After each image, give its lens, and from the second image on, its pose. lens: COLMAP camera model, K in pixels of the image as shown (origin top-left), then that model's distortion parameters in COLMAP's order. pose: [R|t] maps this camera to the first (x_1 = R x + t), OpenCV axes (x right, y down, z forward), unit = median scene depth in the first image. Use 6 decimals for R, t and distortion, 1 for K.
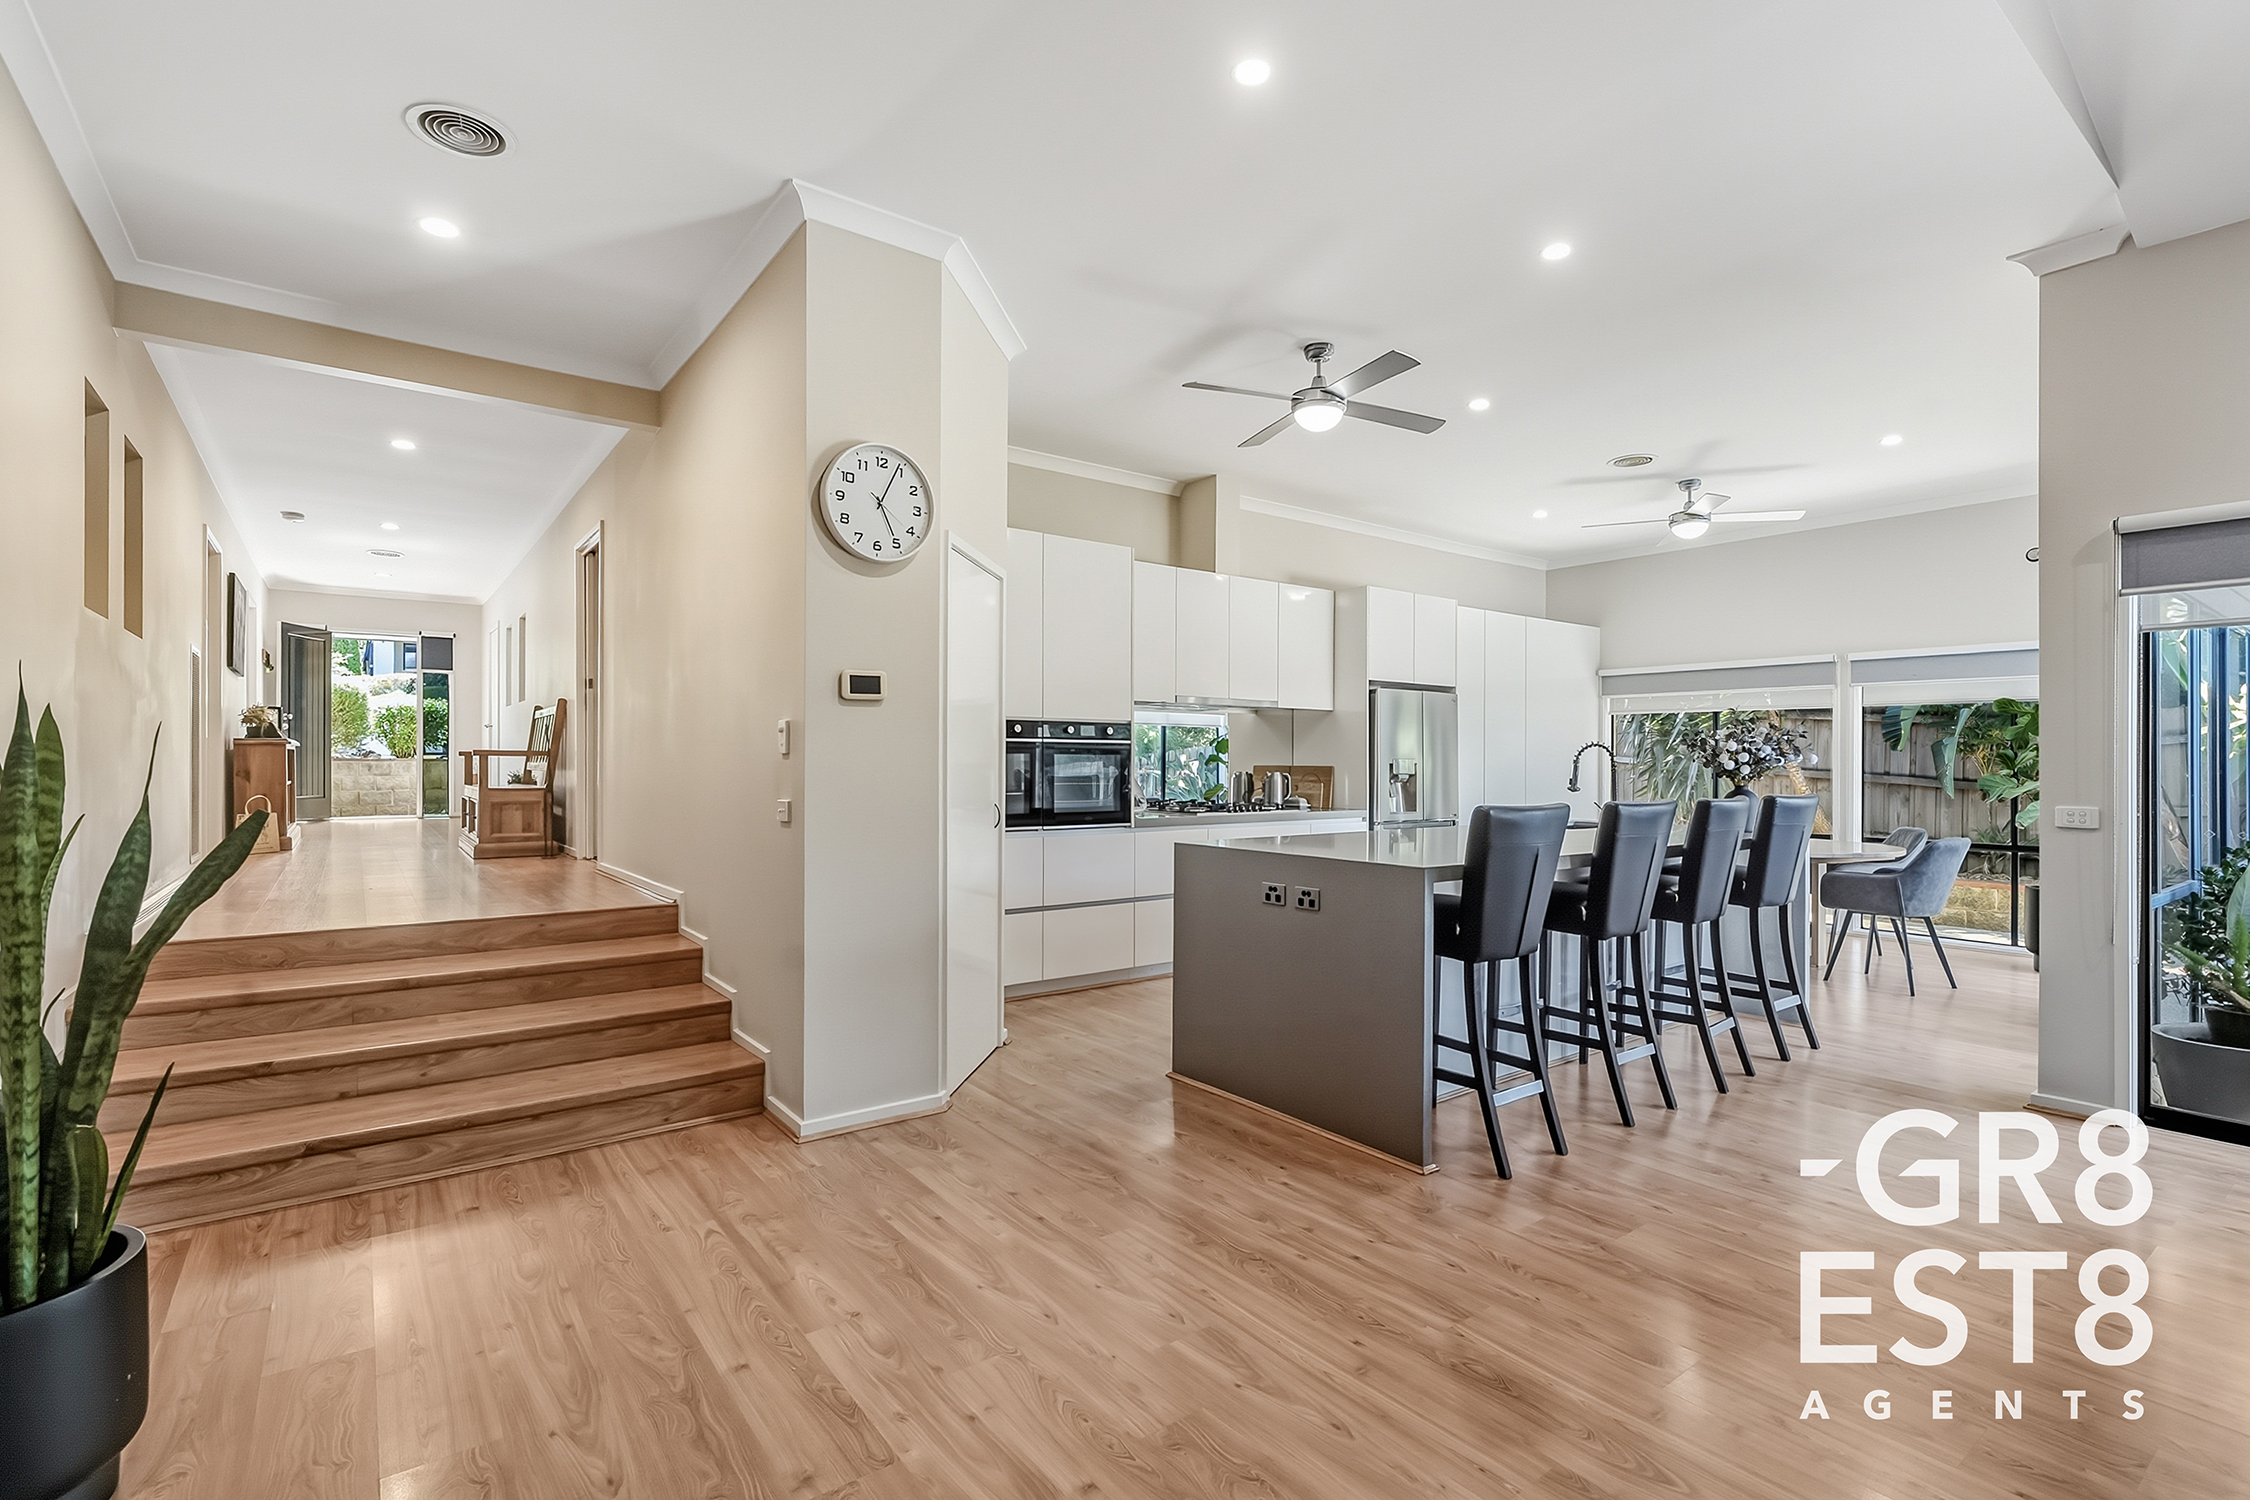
lens RADIAL K [[1005.9, 0, 1128.6], [0, 1005.9, 778.2], [0, 0, 1]] dist [-0.030770, 0.007064]
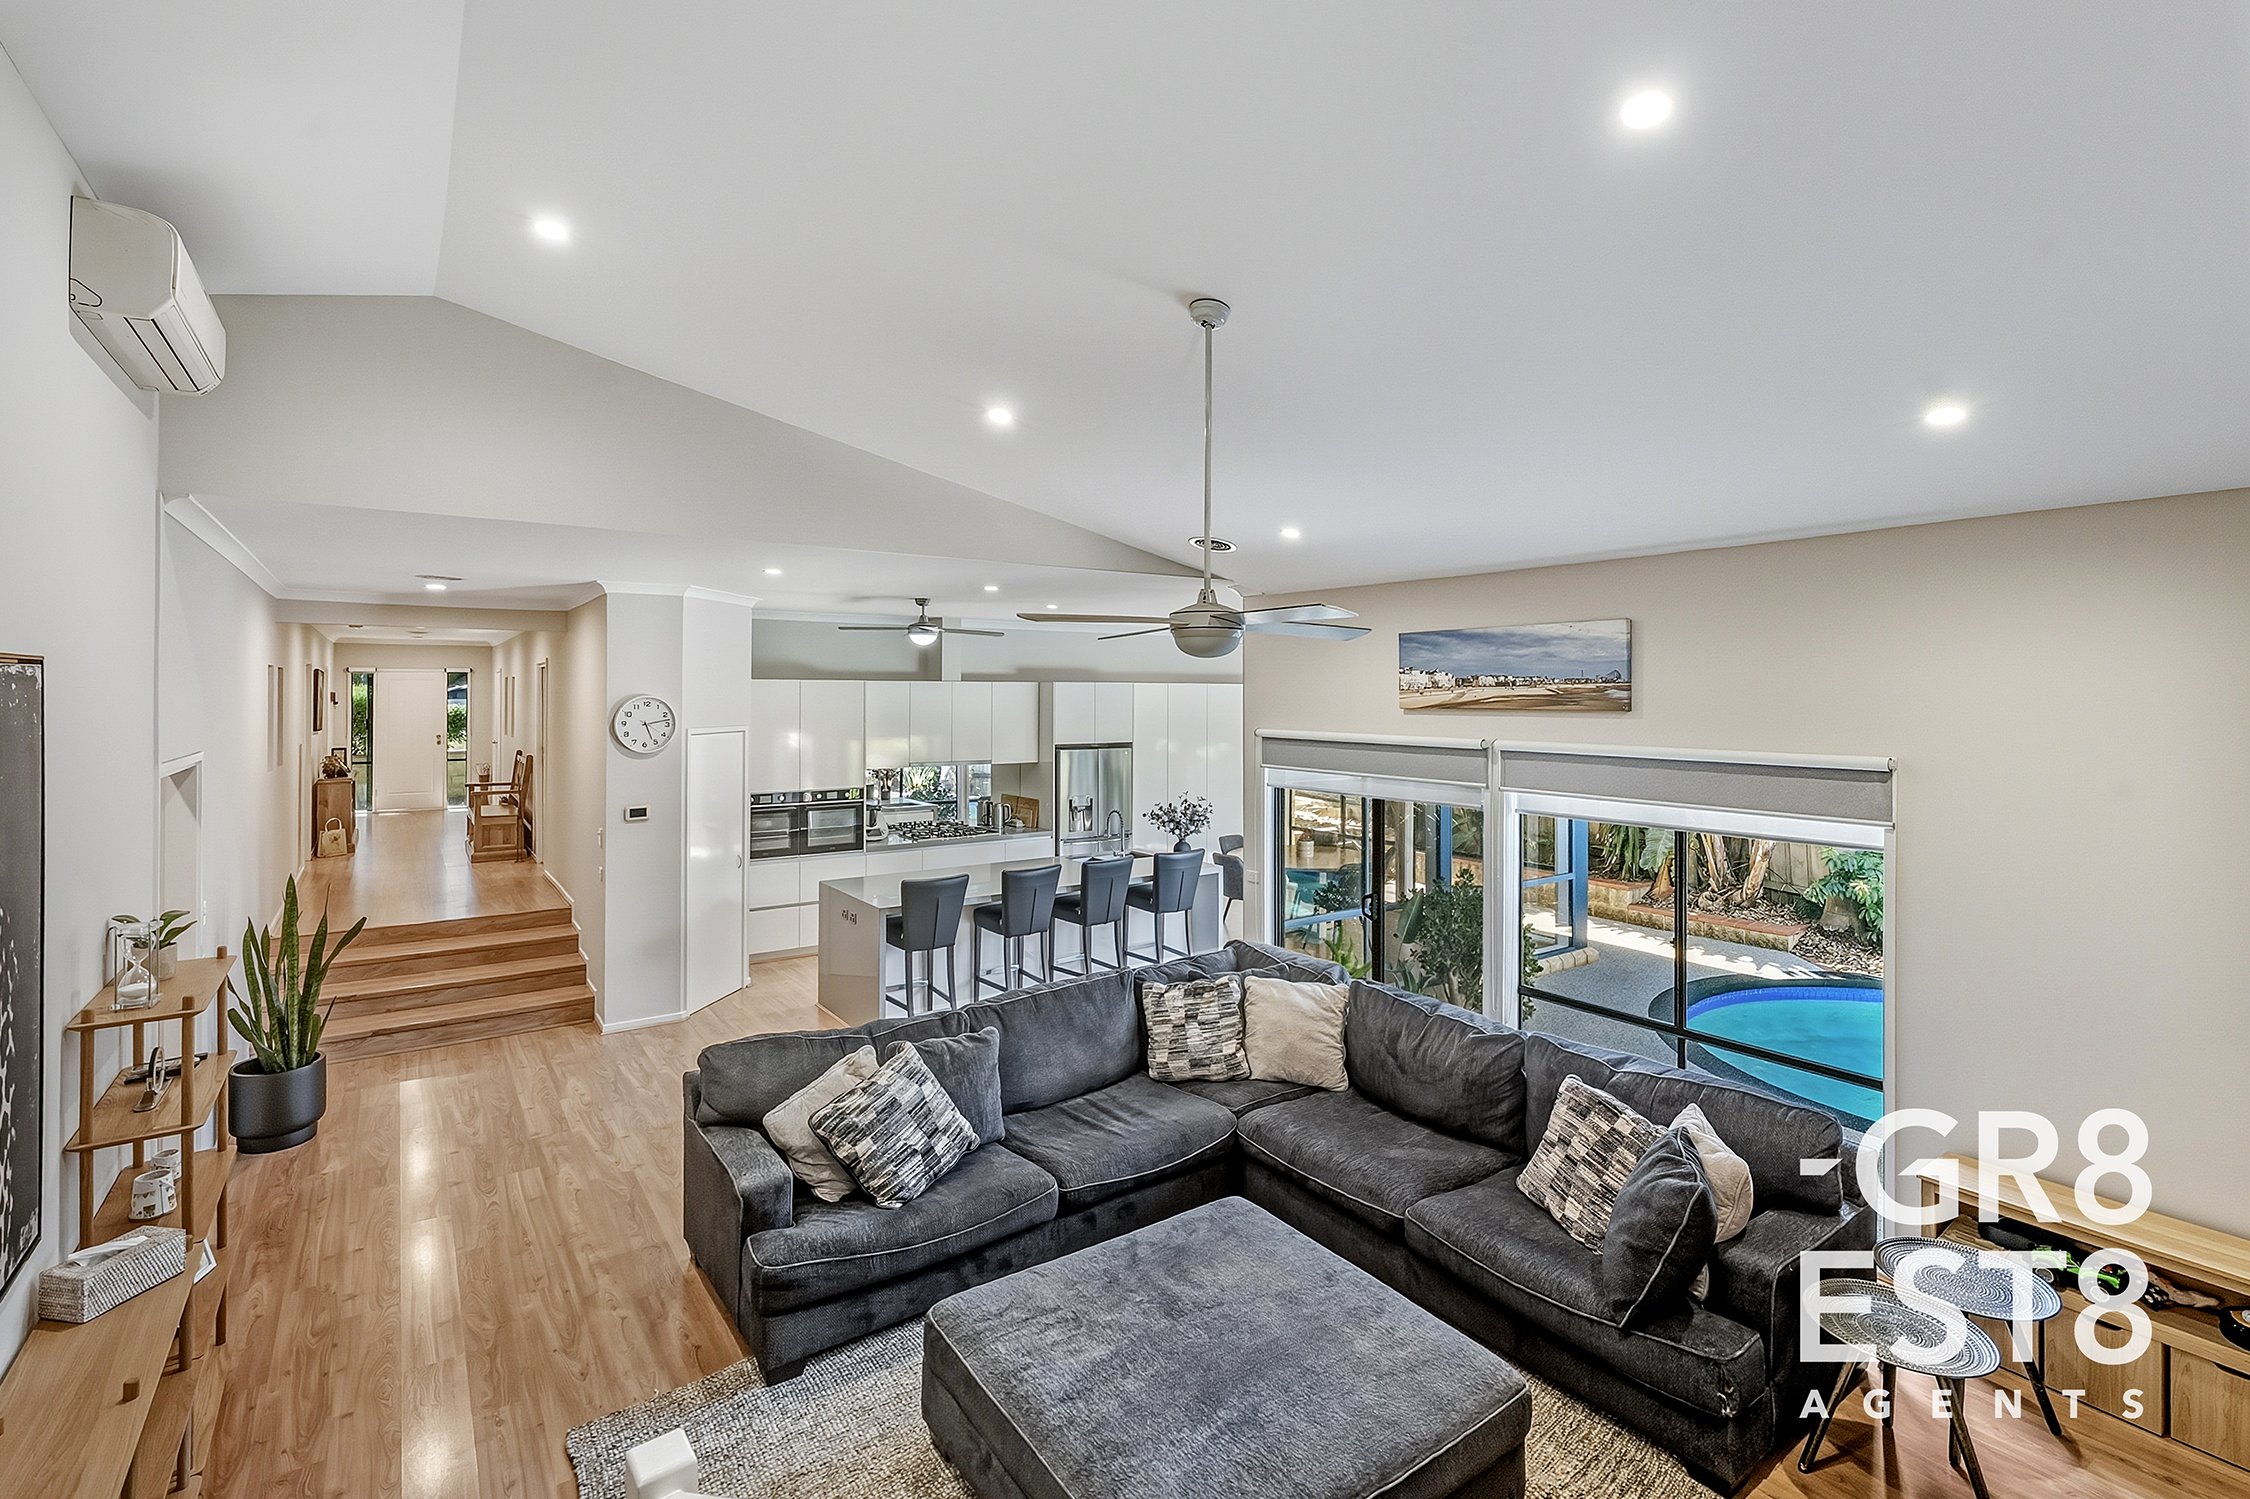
lens RADIAL K [[1043.8, 0, 1136.8], [0, 1043.8, 689.4], [0, 0, 1]] dist [-0.010629, -0.000263]
pose [[0.999079, -0.002006, -0.042864, 0.817935], [0.001430, 0.999909, -0.013450, -0.303059], [0.042887, 0.013376, 0.998990, -1.051836]]
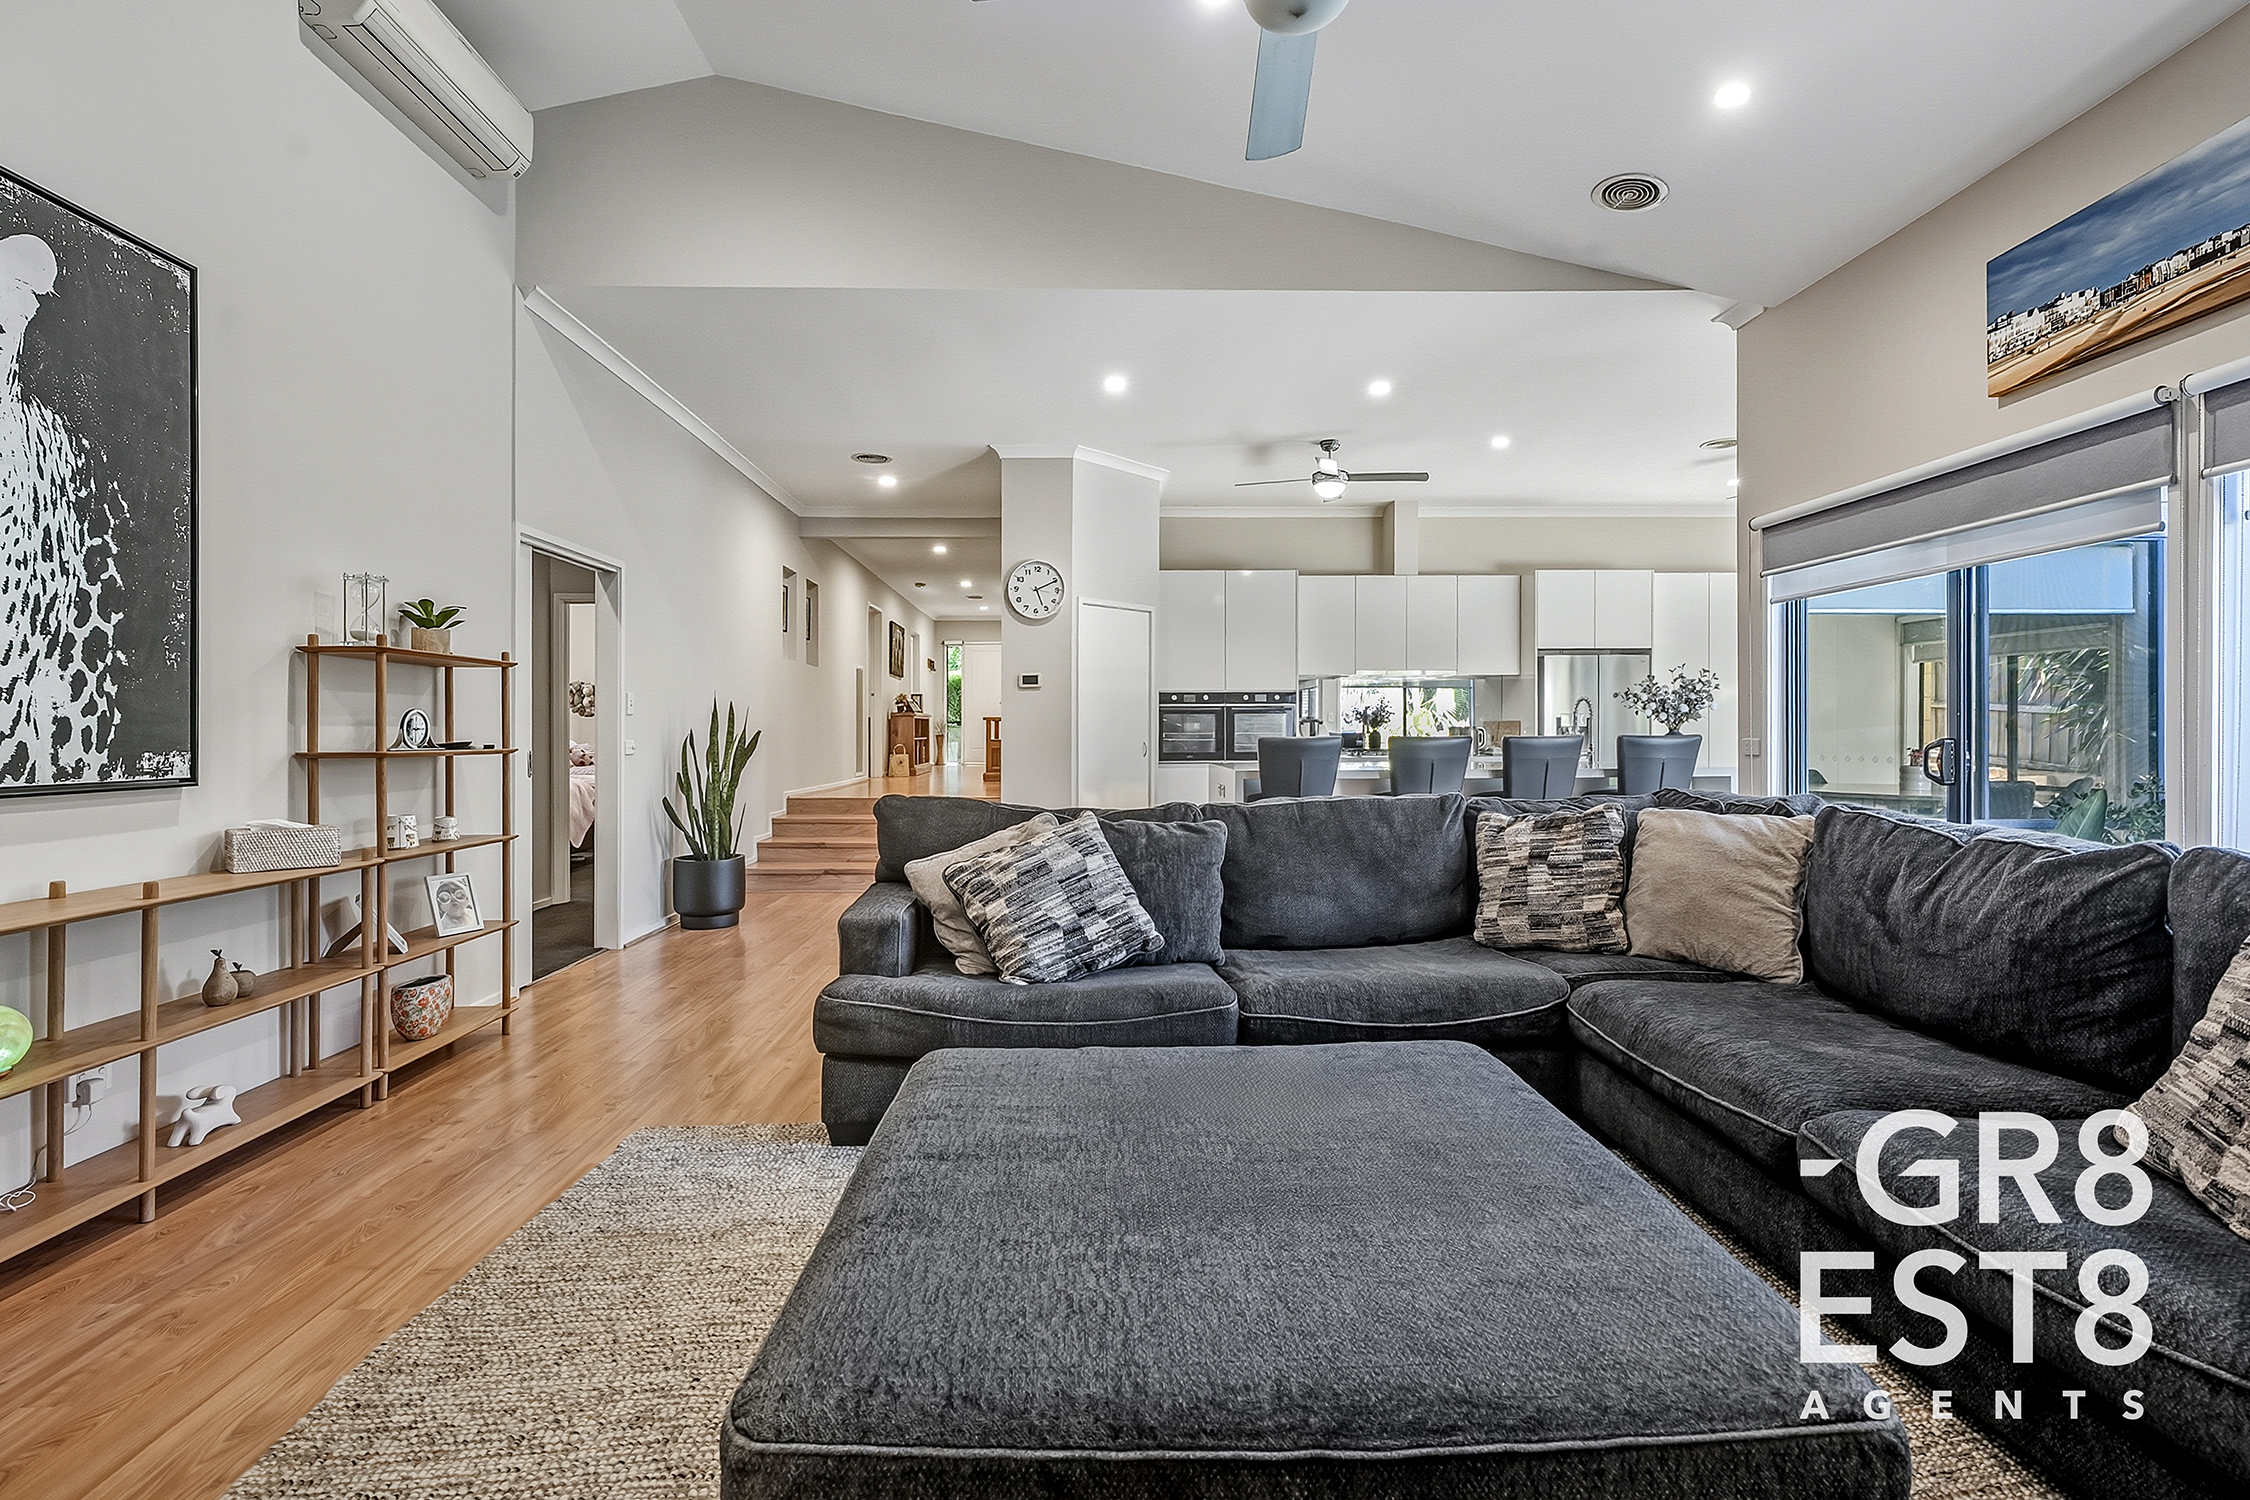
lens RADIAL K [[1053.5, 0, 1125.0], [0, 1053.5, 750.0], [0, 0, 1]] dist [-0.015364, 0.008714]
pose [[0.811903, 0.004349, -0.583776, 1.093957], [-0.003018, 0.999990, 0.003253, 0.040020], [0.583784, -0.000879, 0.811909, -0.597399]]
